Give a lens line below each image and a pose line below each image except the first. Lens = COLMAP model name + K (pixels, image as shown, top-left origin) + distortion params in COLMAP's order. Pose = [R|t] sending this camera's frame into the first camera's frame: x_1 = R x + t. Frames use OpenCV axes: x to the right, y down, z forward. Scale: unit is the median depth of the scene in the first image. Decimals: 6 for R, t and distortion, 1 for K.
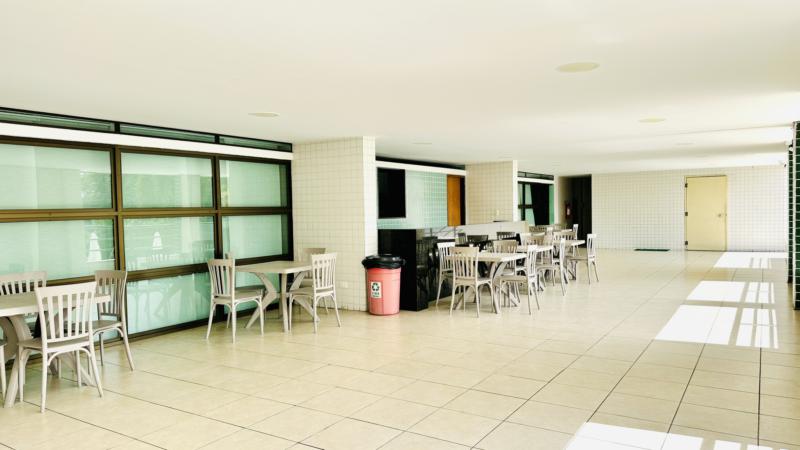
lens RADIAL K [[577.9, 0, 400.0], [0, 577.9, 225.6], [0, 0, 1]] dist [0.048434, -0.002053]
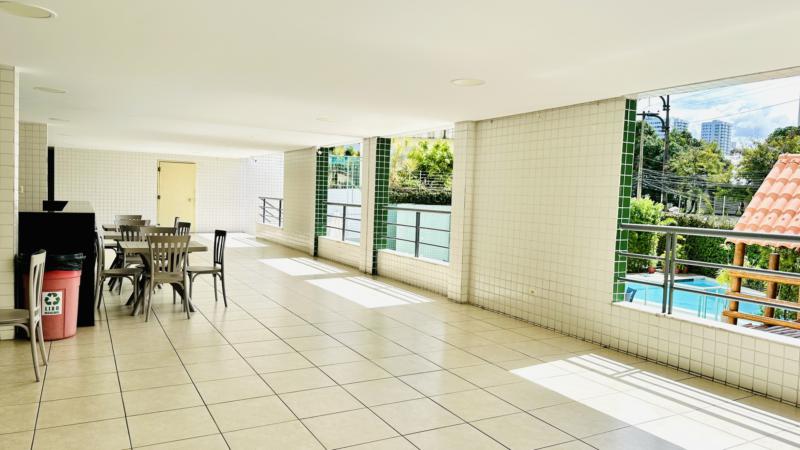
lens RADIAL K [[577.9, 0, 399.3], [0, 577.9, 225.3], [0, 0, 1]] dist [0.048434, -0.002053]
pose [[0.487744, -0.016547, 0.872830, -0.441819], [-0.010520, 0.999636, 0.024830, -0.002003], [-0.872924, -0.021293, 0.487392, 0.307223]]
